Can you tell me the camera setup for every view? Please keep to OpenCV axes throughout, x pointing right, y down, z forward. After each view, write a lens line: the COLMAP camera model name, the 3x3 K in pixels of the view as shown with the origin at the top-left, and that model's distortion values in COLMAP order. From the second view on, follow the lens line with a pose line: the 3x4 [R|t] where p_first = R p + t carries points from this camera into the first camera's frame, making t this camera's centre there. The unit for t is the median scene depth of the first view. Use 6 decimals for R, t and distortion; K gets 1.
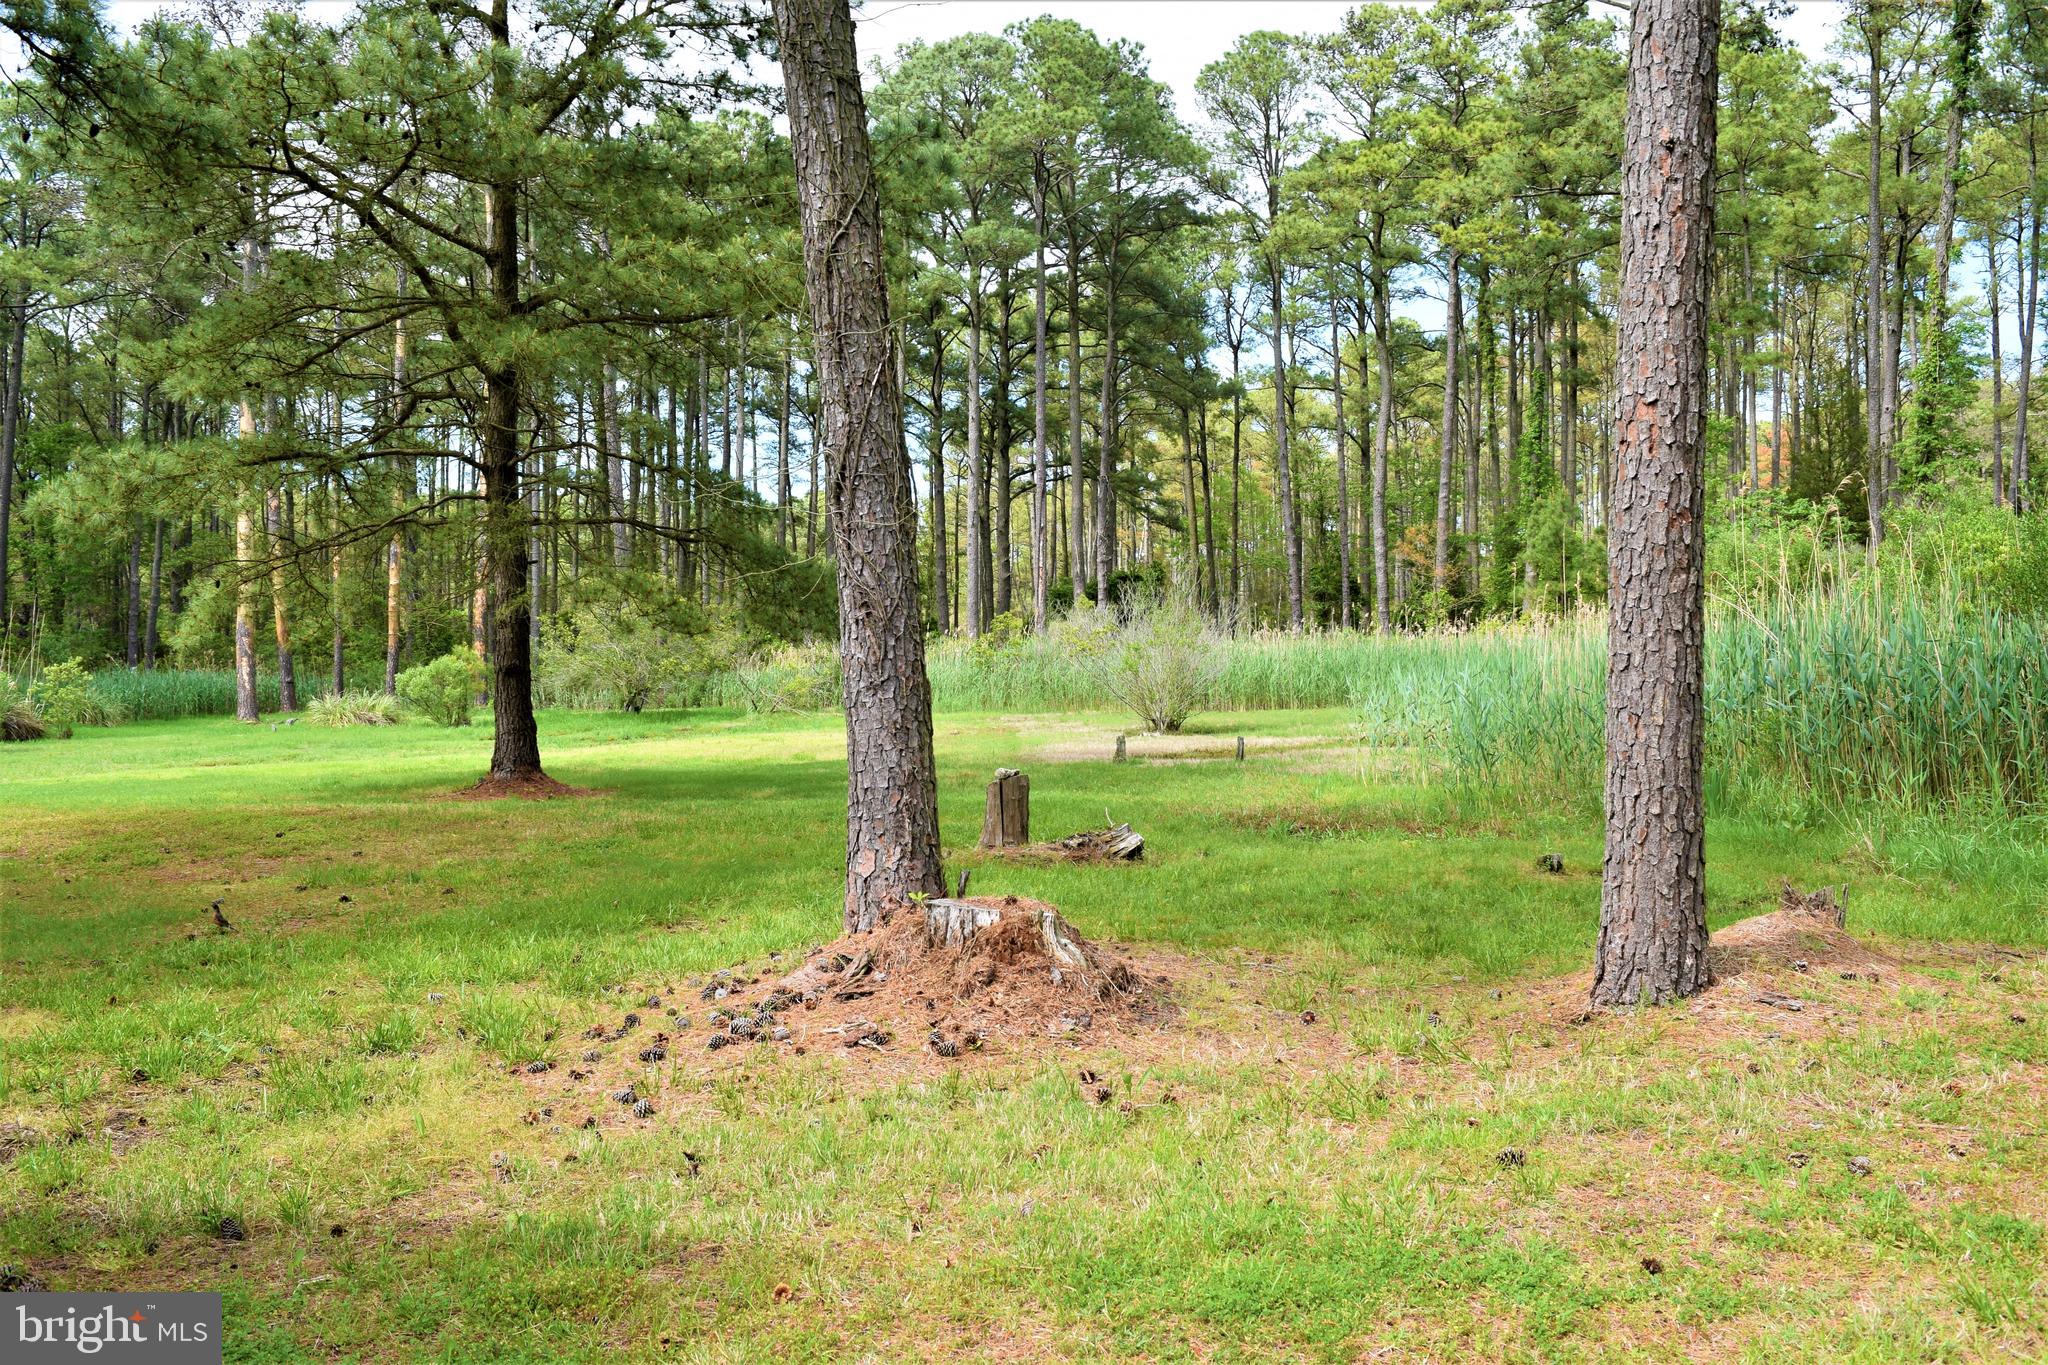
lens RADIAL K [[1778.3, 0, 1021.1], [0, 1778.3, 680.3], [0, 0, 1]] dist [-0.077760, -0.010297]
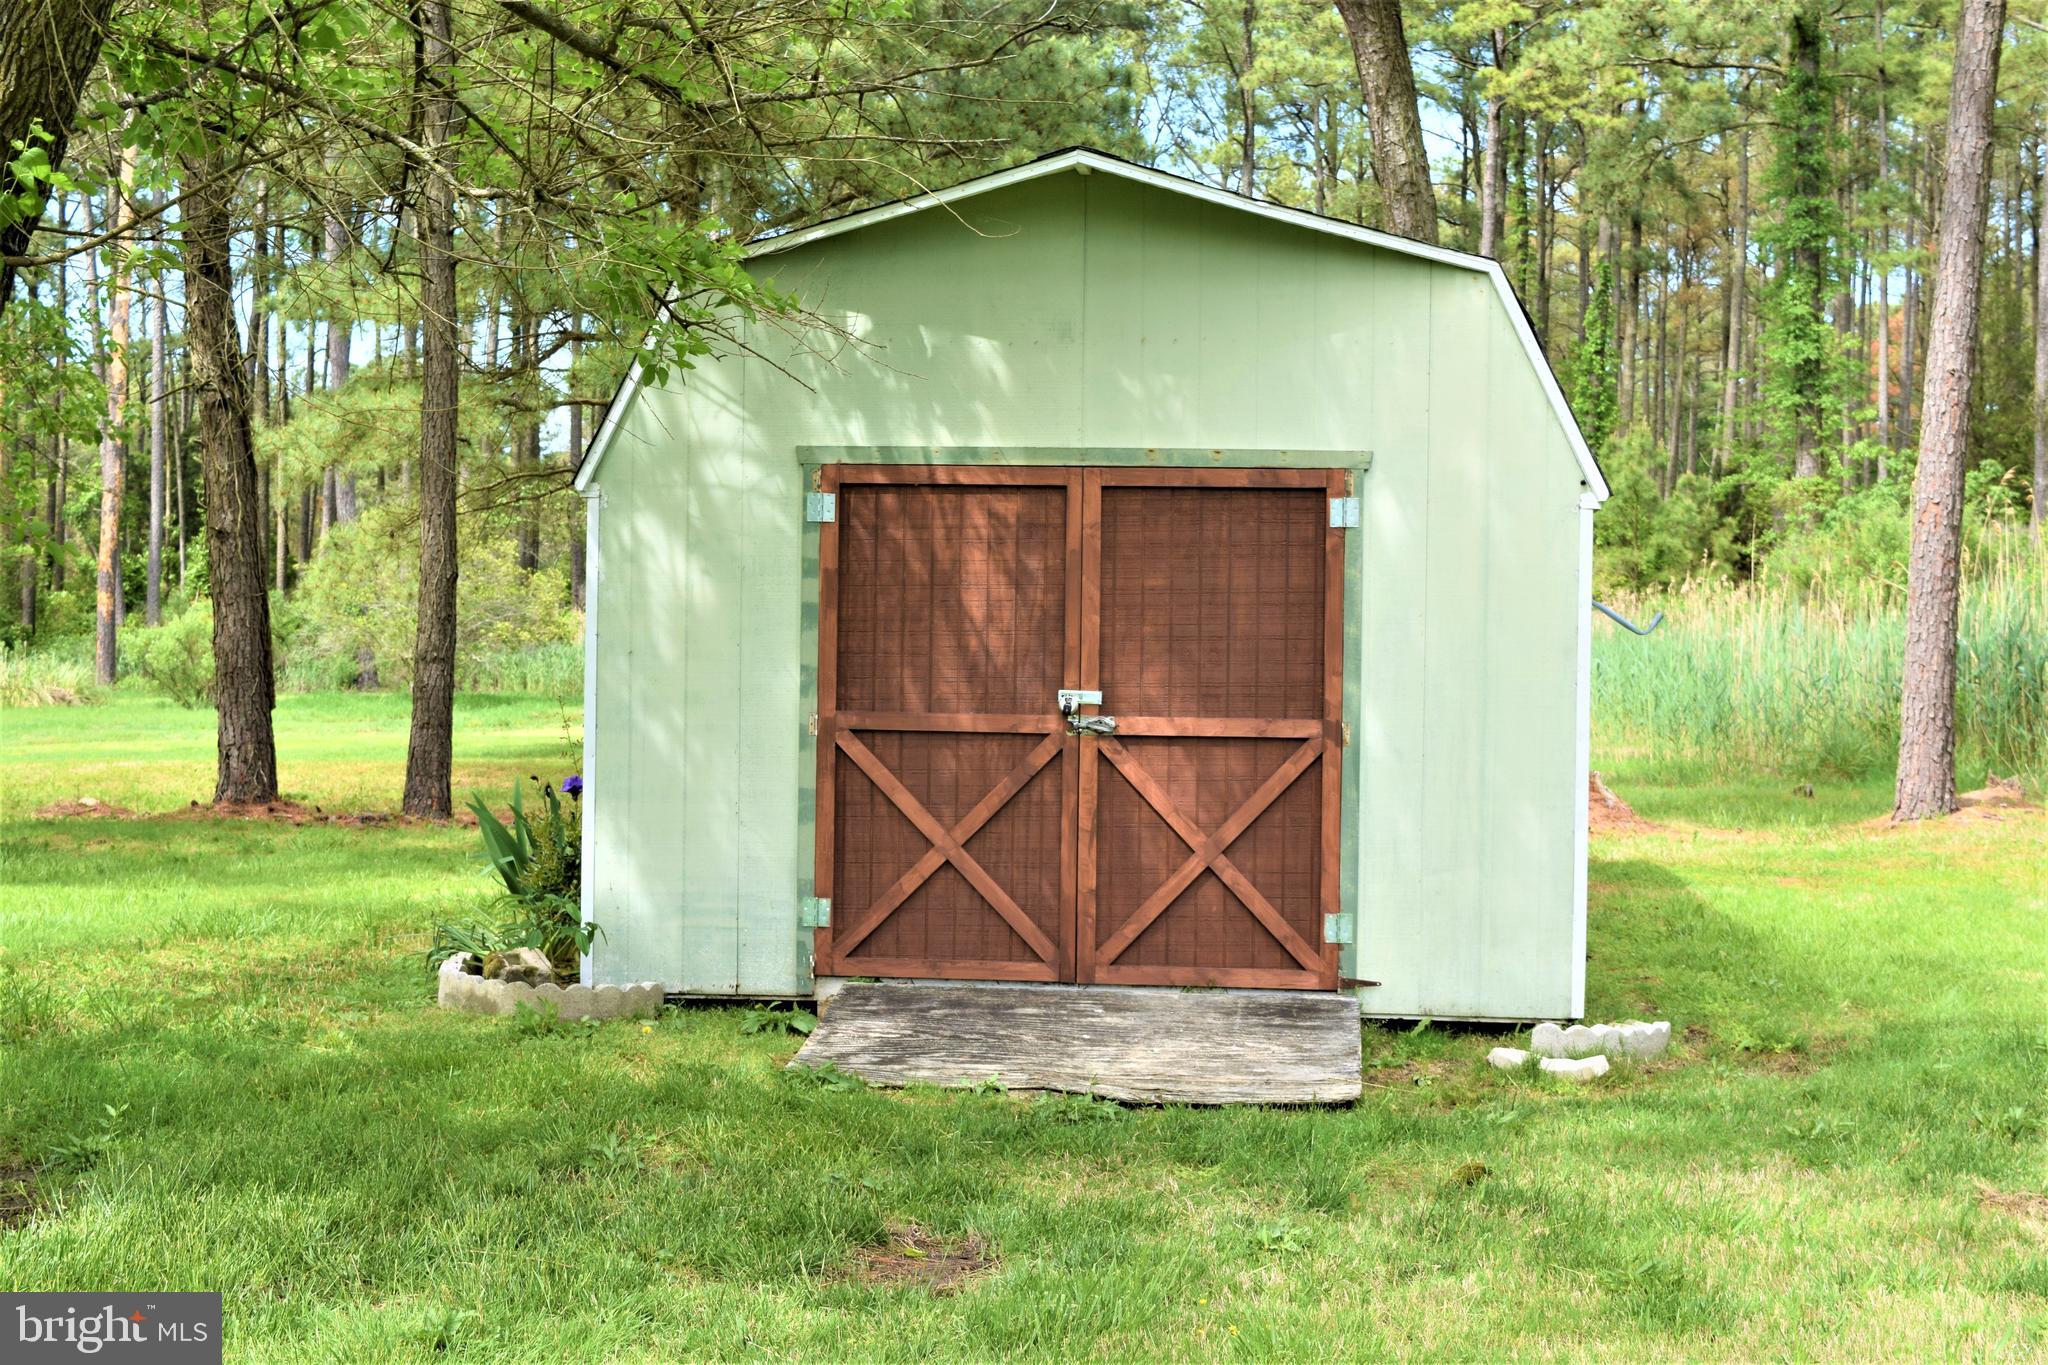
lens RADIAL K [[3016.3, 0, 1027.9], [0, 3016.3, 688.0], [0, 0, 1]] dist [0.017163, 0.000000]
pose [[0.990674, 0.019059, 0.134911, -0.152166], [-0.019534, 0.999807, 0.002194, 0.008152], [-0.134843, -0.004808, 0.990855, -0.305312]]
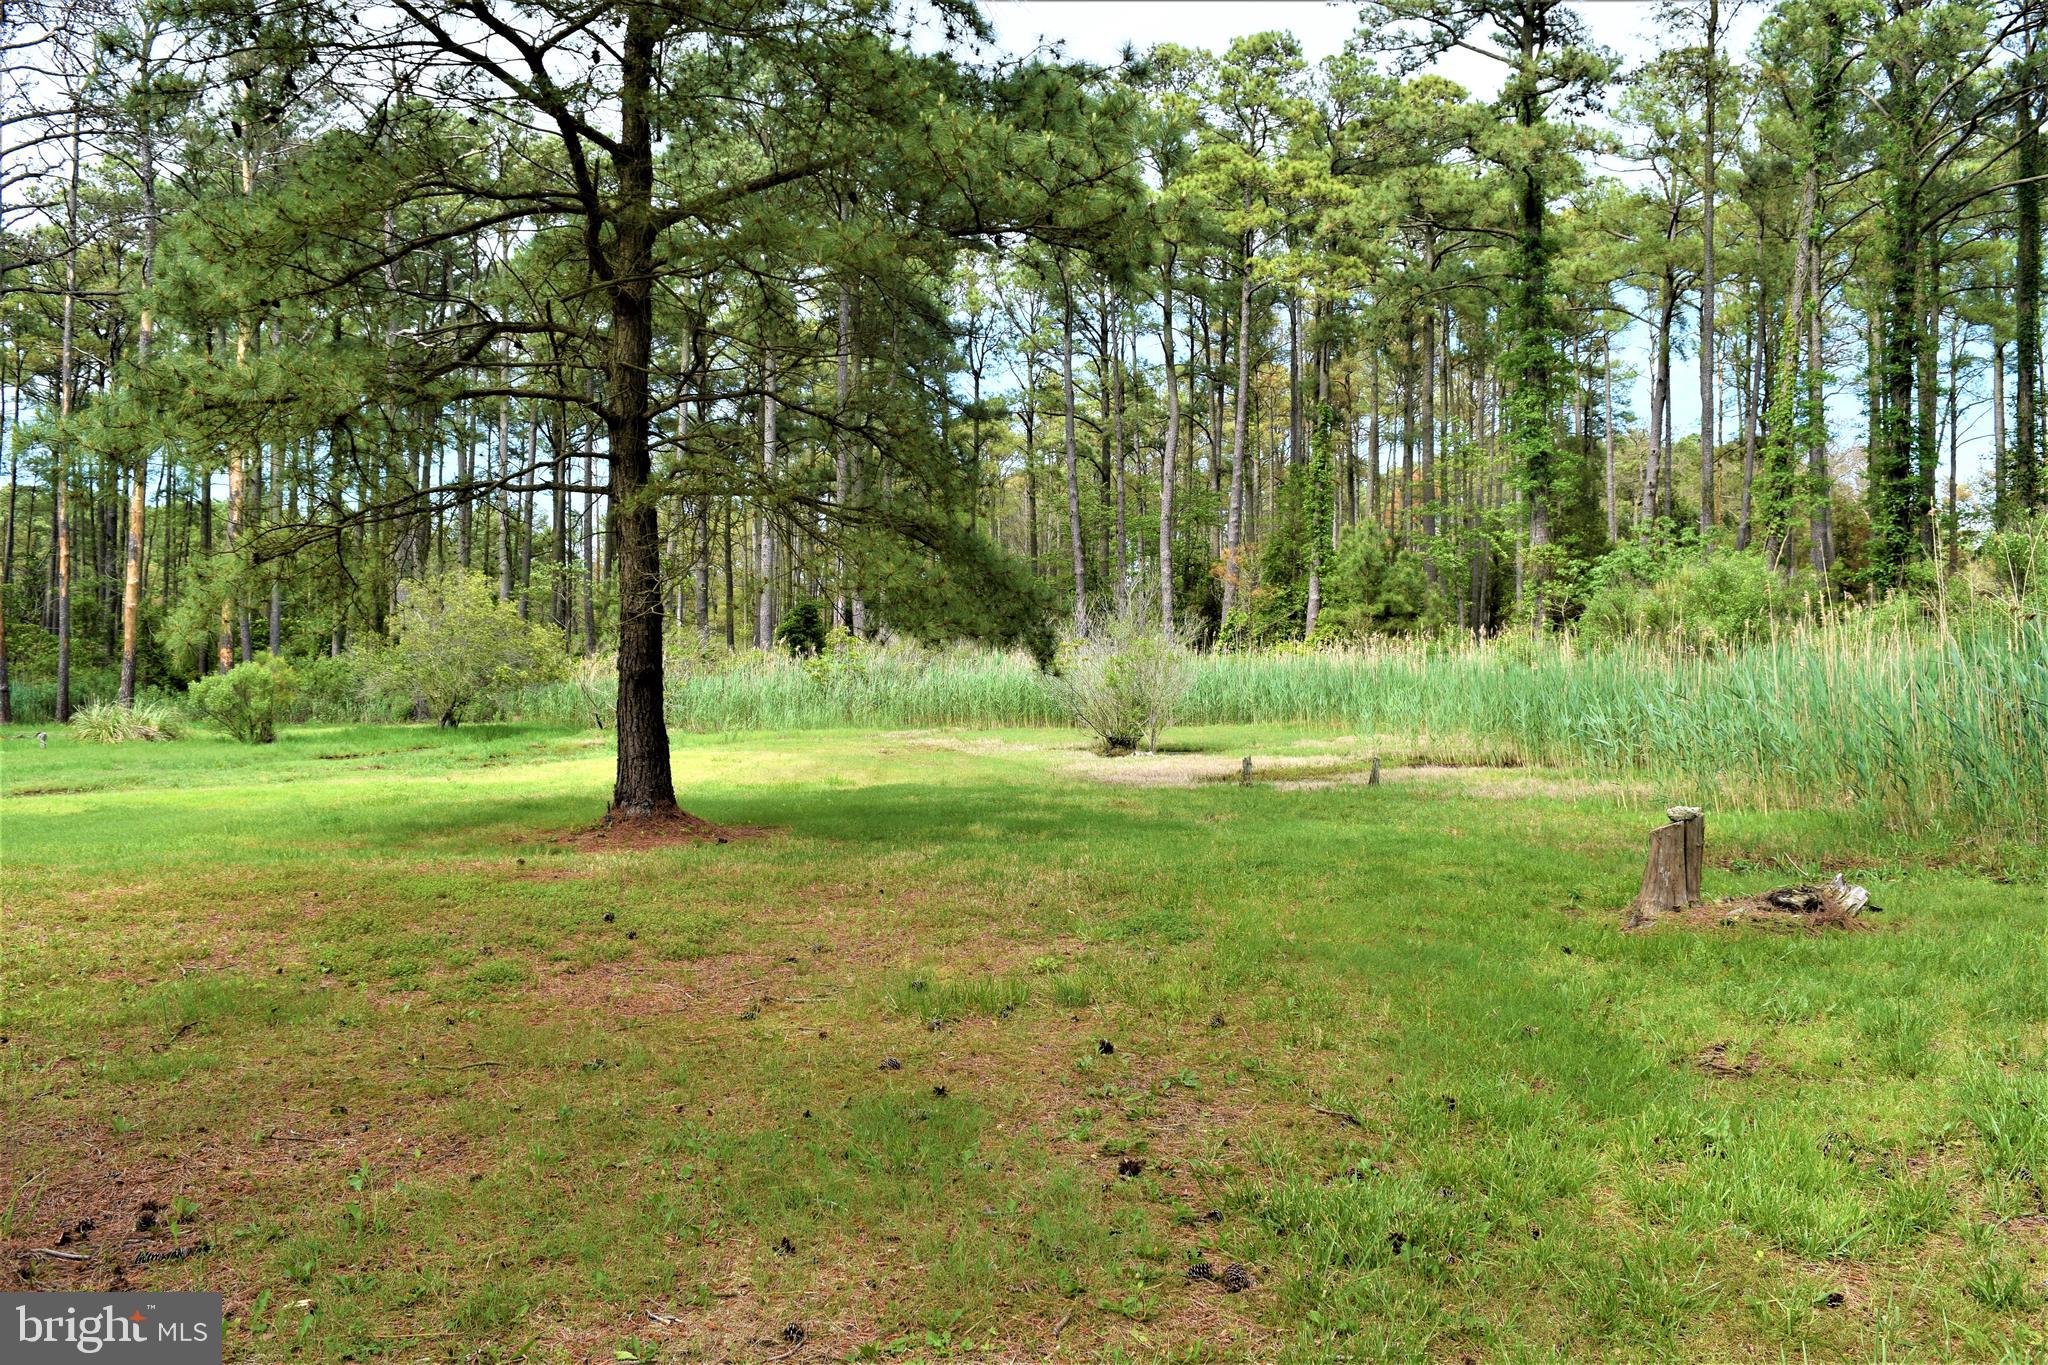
lens RADIAL K [[1656.8, 0, 1032.7], [0, 1656.8, 680.3], [0, 0, 1]] dist [-0.071675, -0.012559]
pose [[0.972711, 0.008145, 0.231877, -0.133911], [-0.005803, 0.999925, -0.010781, 0.001437], [-0.231947, 0.009141, 0.972685, 0.111143]]
